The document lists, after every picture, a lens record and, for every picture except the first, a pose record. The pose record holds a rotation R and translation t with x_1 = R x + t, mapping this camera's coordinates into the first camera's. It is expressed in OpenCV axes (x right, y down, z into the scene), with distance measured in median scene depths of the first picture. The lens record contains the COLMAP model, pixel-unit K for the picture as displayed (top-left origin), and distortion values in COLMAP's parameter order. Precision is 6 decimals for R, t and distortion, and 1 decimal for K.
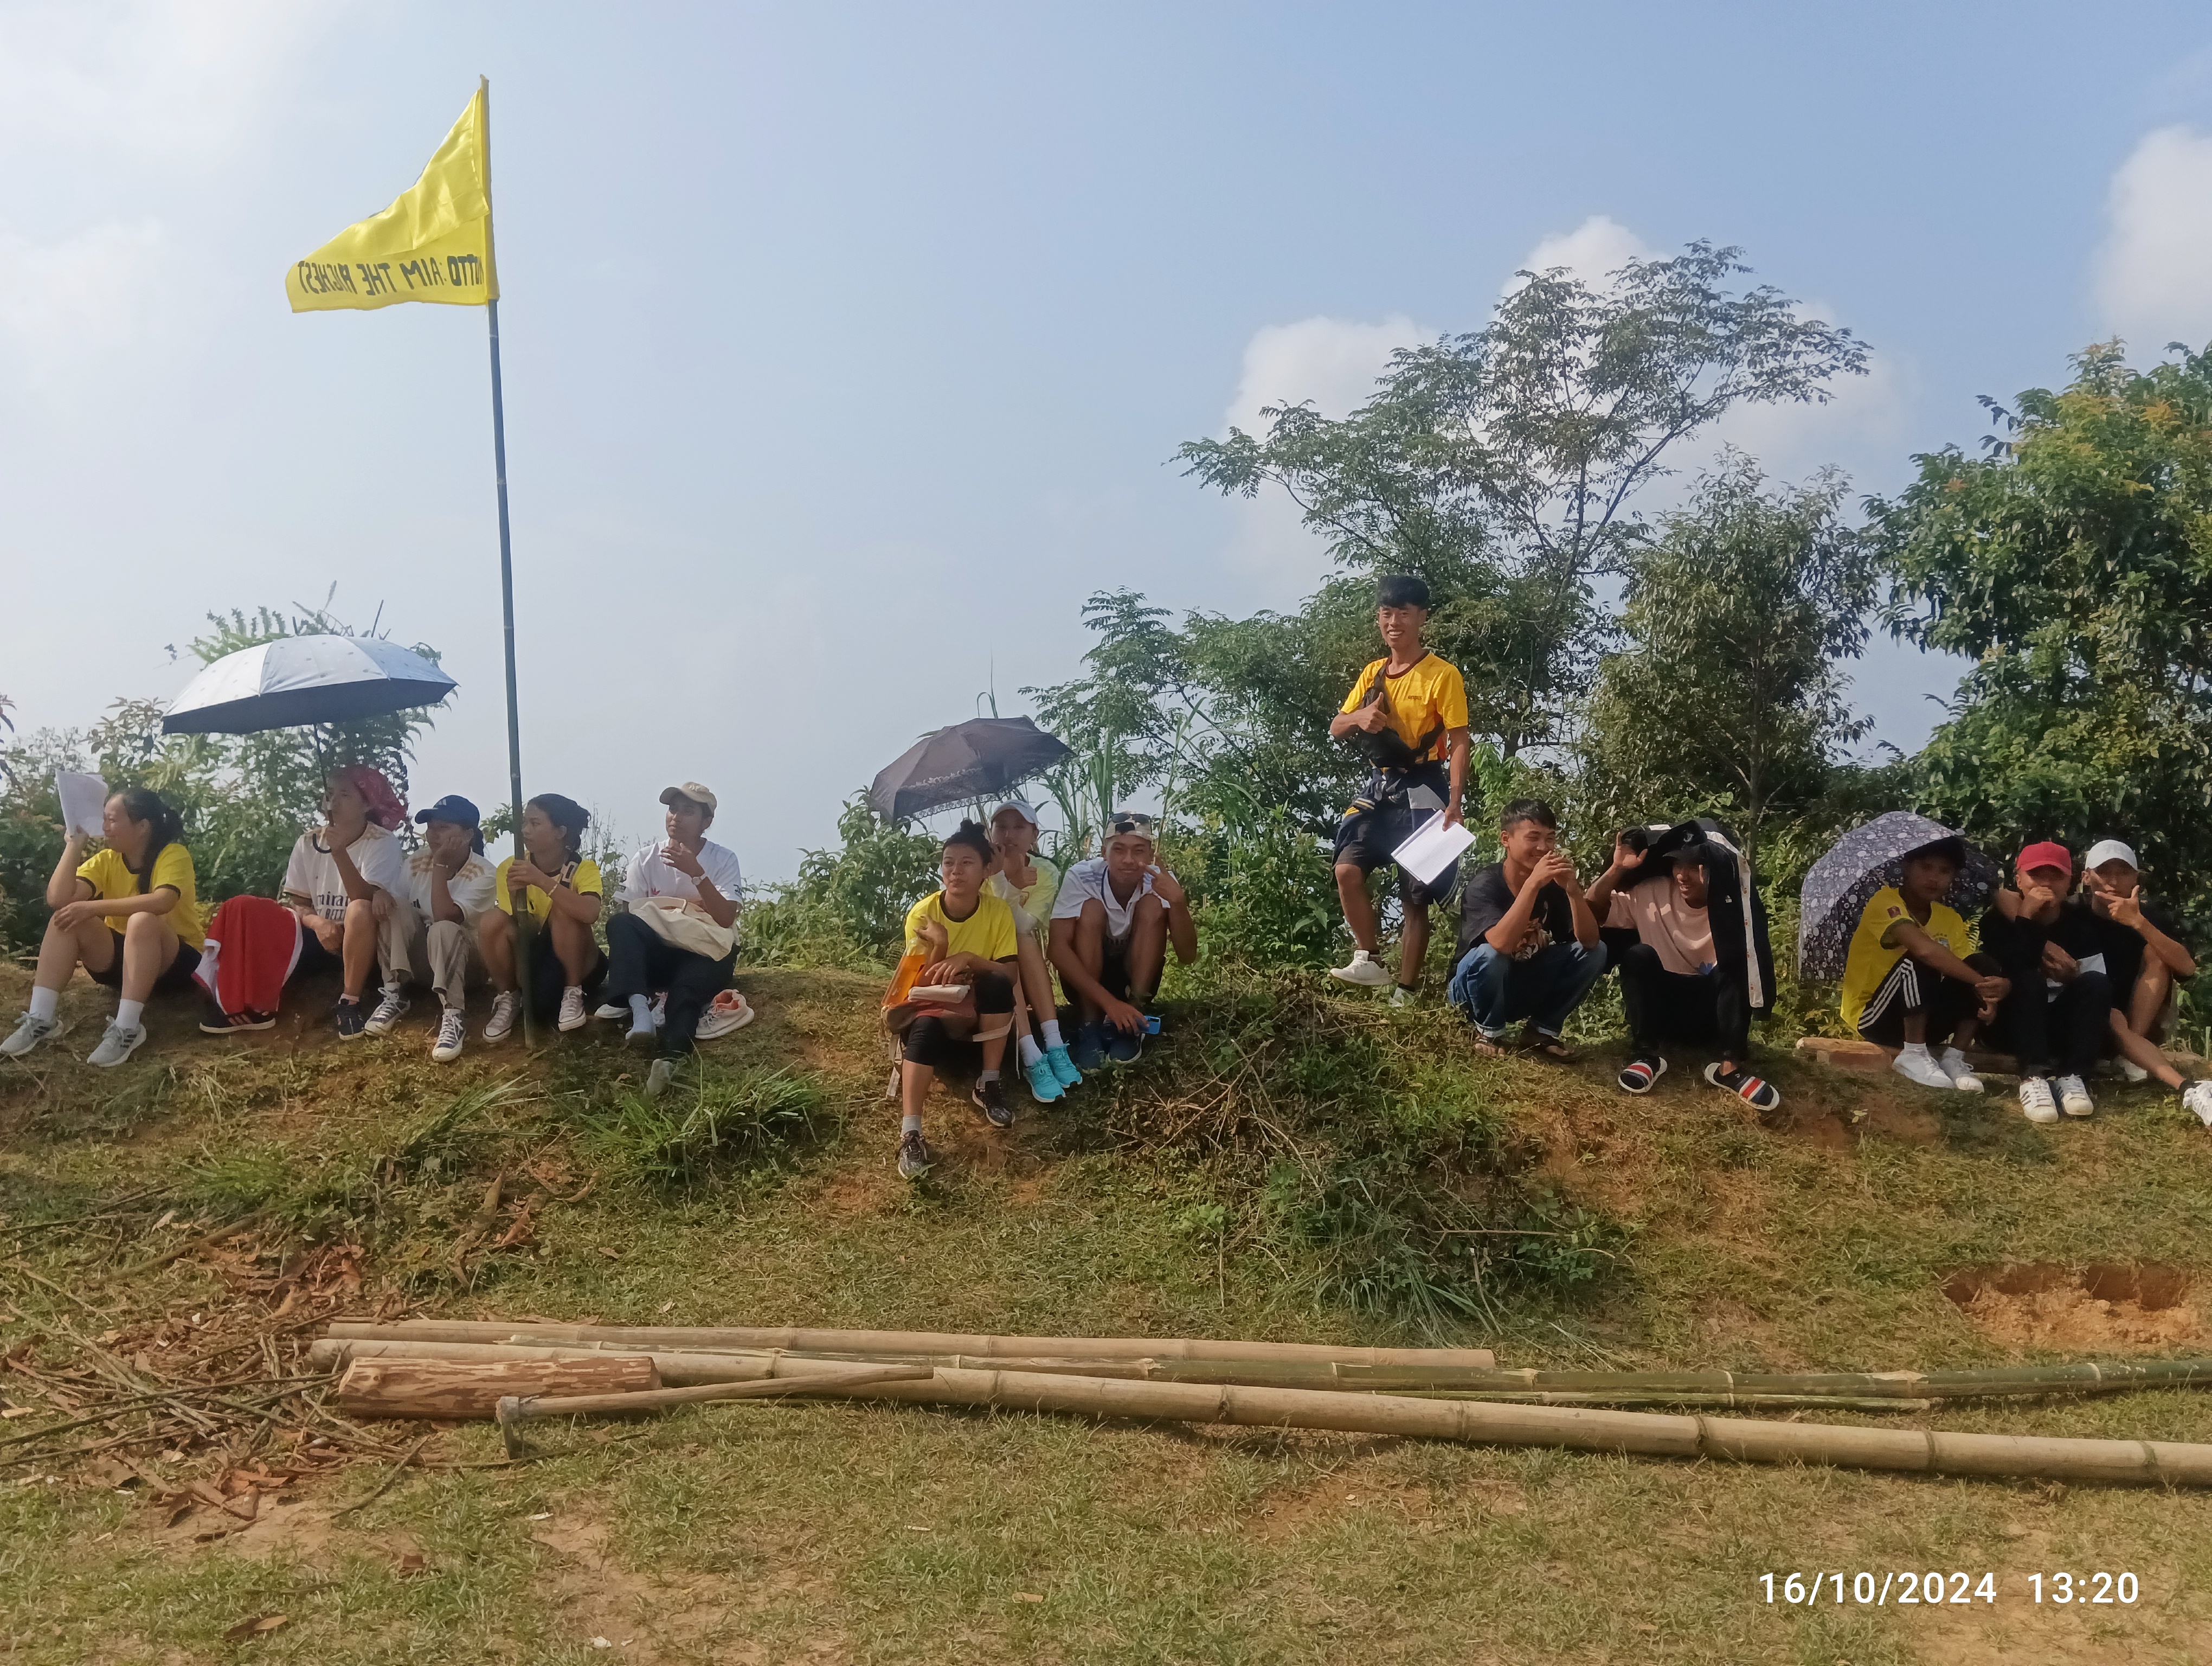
lens RADIAL K [[1825.0, 0, 1106.3], [0, 1825.0, 835.1], [0, 0, 1]] dist [0.085966, -0.188813]
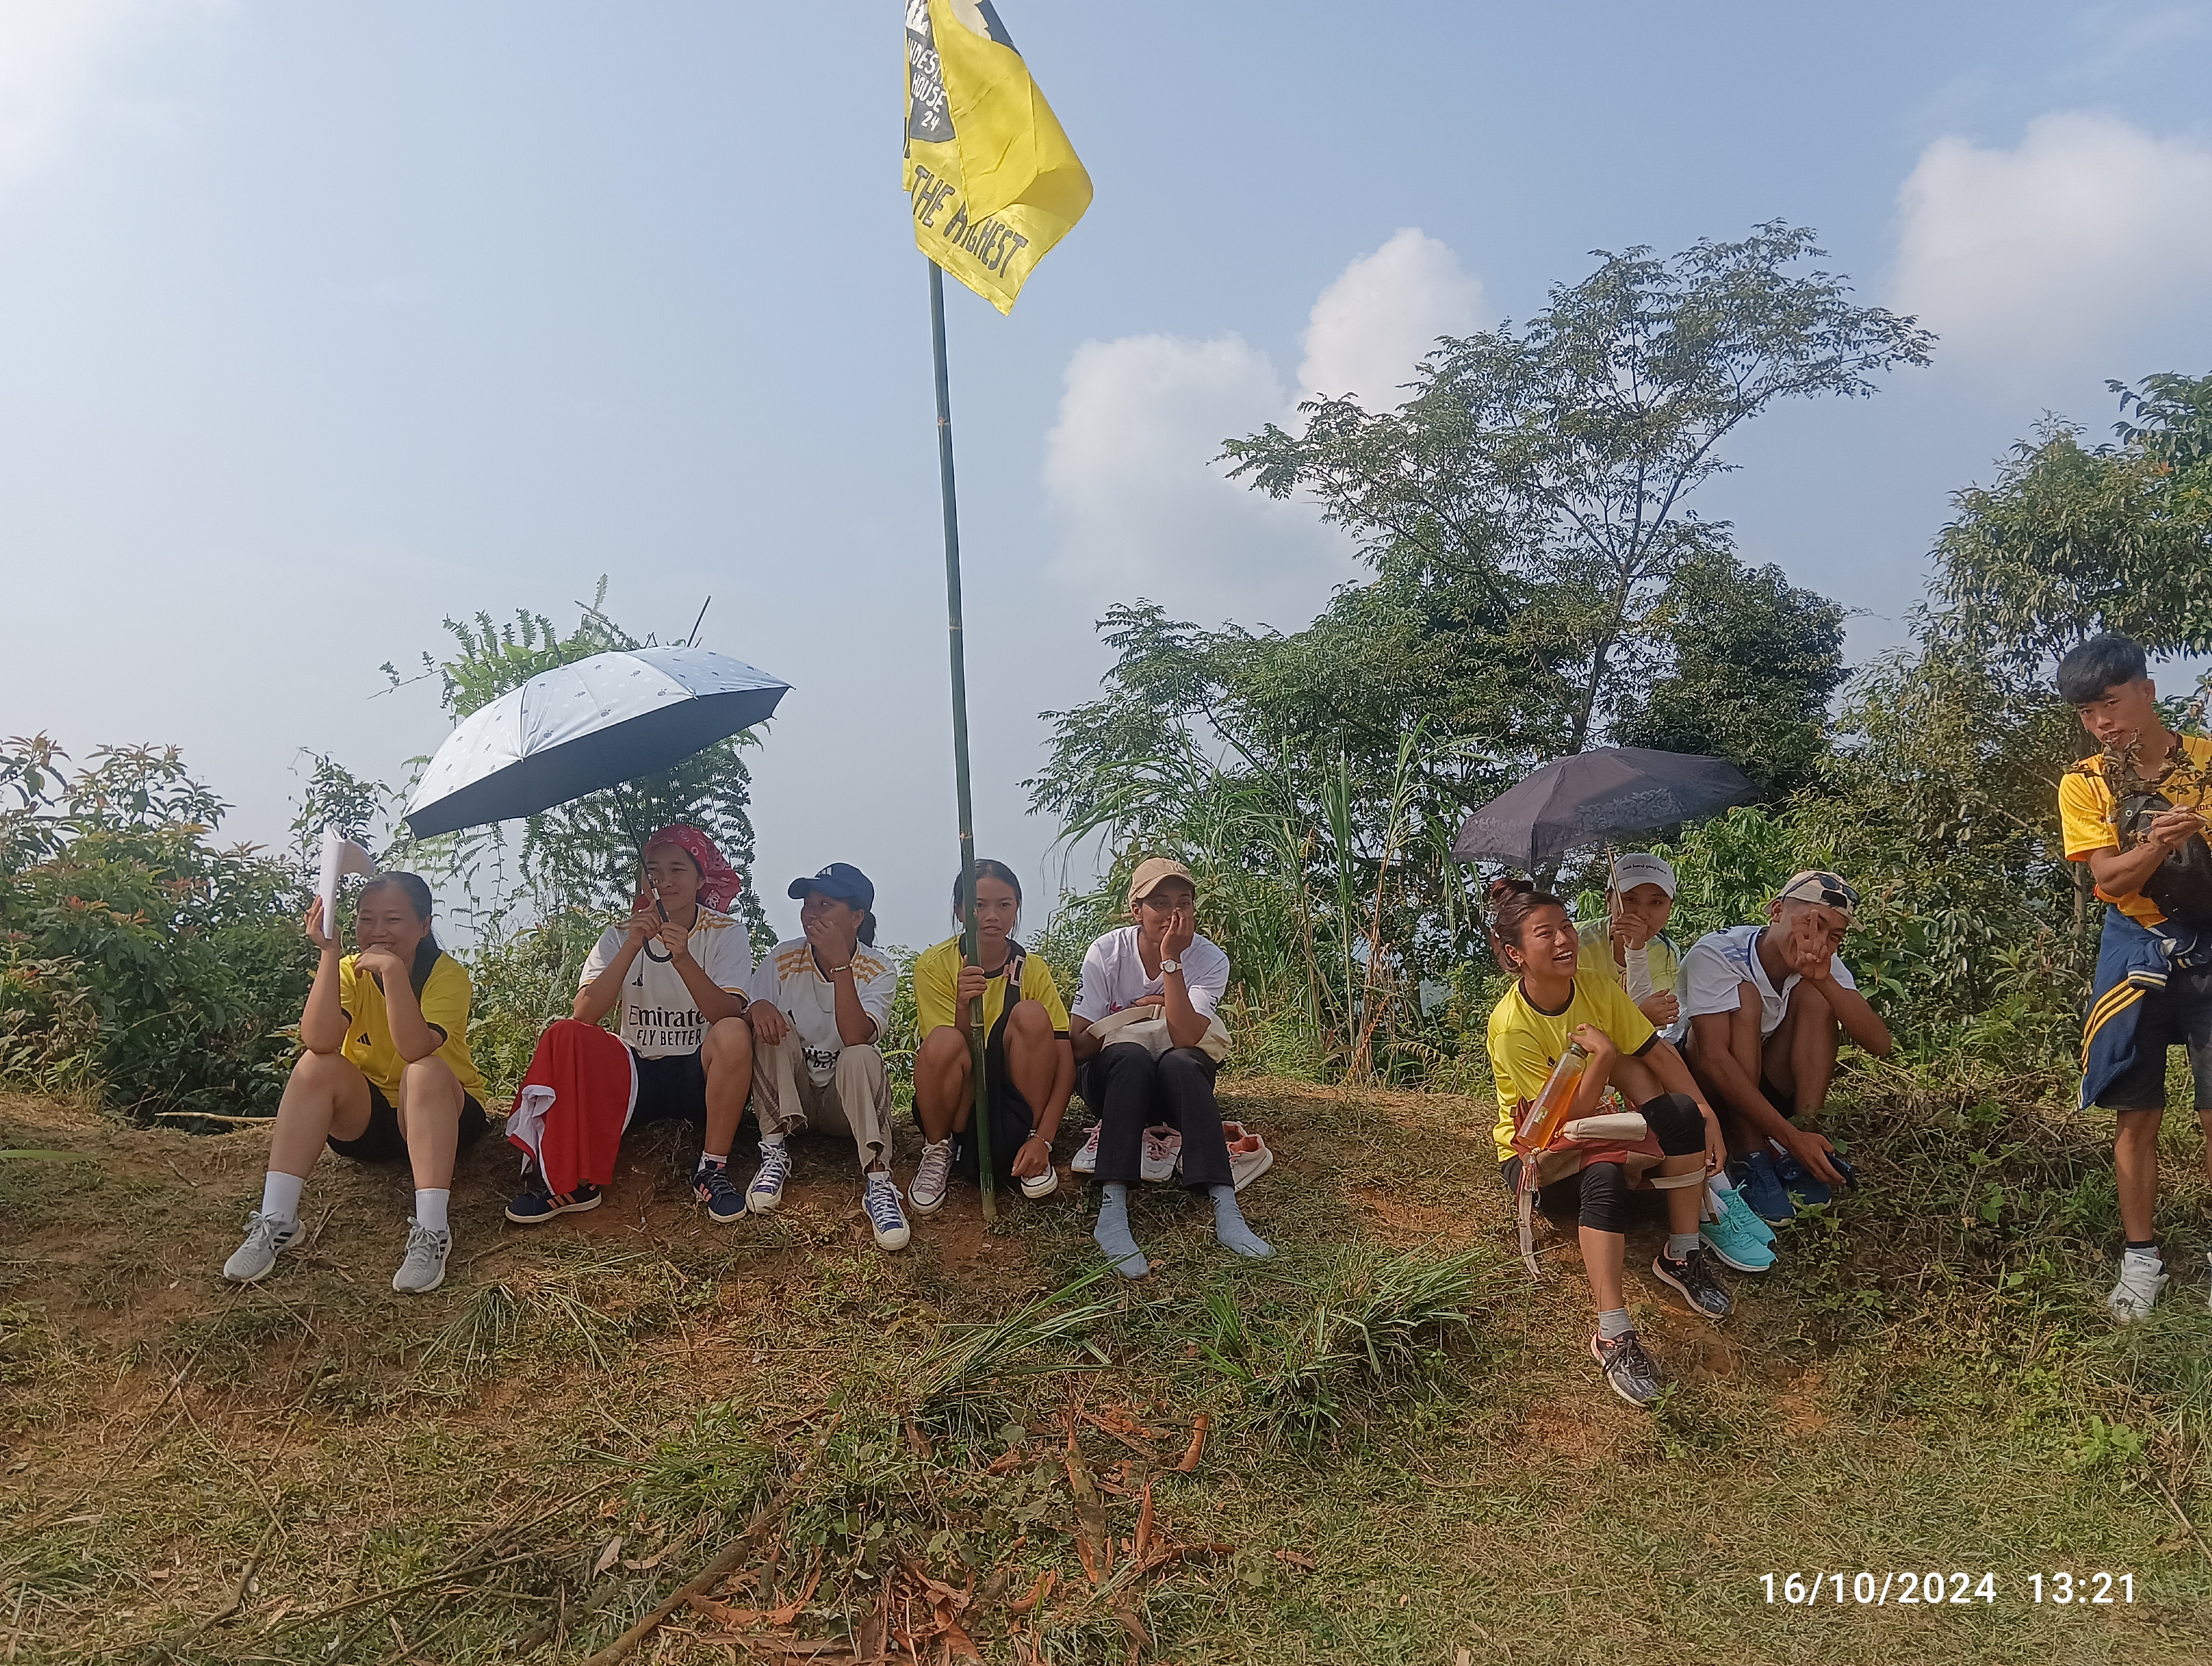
lens RADIAL K [[1825.0, 0, 1106.3], [0, 1825.0, 835.1], [0, 0, 1]] dist [0.085966, -0.188813]
pose [[0.994097, -0.027919, 0.104846, -0.120233], [0.029345, 0.999496, -0.012080, -0.008031], [-0.104456, 0.015086, 0.994415, 0.103669]]
